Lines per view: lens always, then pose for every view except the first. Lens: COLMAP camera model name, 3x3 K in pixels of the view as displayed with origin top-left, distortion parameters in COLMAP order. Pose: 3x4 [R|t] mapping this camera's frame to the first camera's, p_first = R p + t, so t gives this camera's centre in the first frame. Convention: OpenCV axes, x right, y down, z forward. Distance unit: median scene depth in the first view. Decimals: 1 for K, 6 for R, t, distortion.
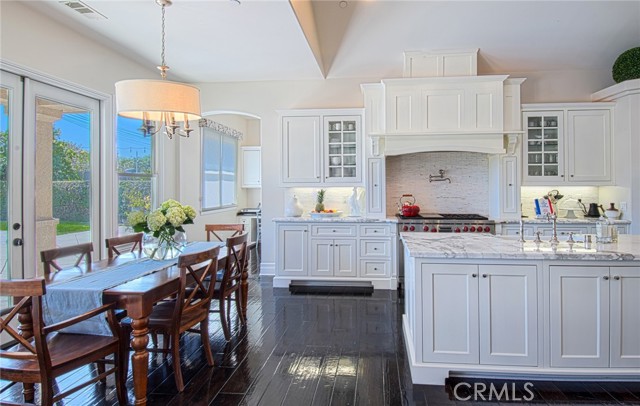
lens RADIAL K [[340.2, 0, 340.9], [0, 340.2, 185.6], [0, 0, 1]] dist [0.019865, -0.000169]
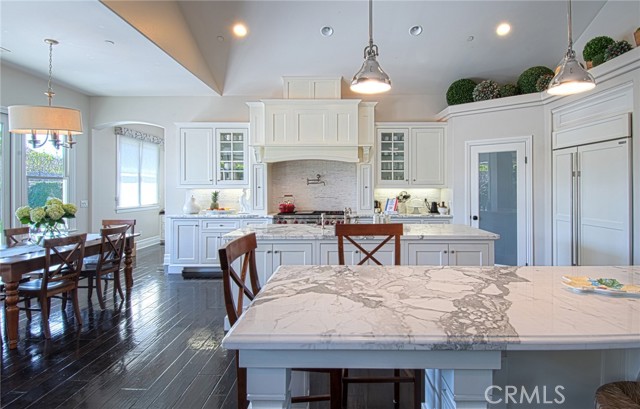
lens RADIAL K [[338.9, 0, 339.1], [0, 338.9, 186.8], [0, 0, 1]] dist [0.001041, -0.001467]
pose [[0.996142, 0.003428, 0.087693, 0.284216], [-0.003436, 0.999994, -0.000051, -0.003039], [-0.087693, -0.000250, 0.996148, -0.217500]]
